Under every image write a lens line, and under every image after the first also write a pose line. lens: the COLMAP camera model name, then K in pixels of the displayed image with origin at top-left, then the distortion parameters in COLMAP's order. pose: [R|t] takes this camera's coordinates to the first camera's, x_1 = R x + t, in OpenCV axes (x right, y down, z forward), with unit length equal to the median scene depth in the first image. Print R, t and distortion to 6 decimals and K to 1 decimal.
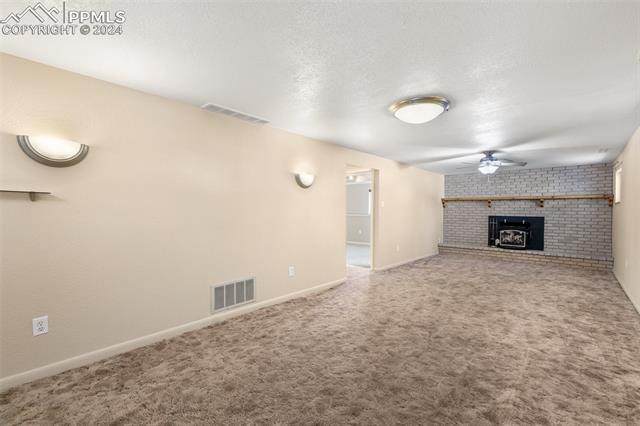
lens RADIAL K [[289.2, 0, 321.6], [0, 289.2, 213.5], [0, 0, 1]] dist [0.010960, -0.001349]
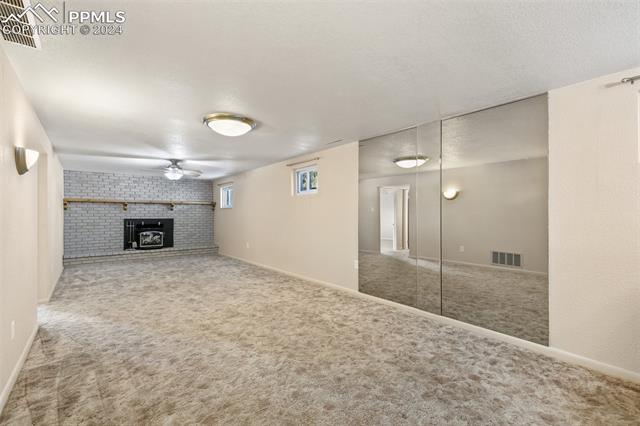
lens RADIAL K [[289.2, 0, 322.4], [0, 289.2, 211.2], [0, 0, 1]] dist [0.010960, -0.001349]
pose [[0.167741, 0.003115, 0.985826, -0.341336], [0.014910, 0.999873, -0.005696, -0.002892], [-0.985718, 0.015654, 0.167673, 0.221703]]
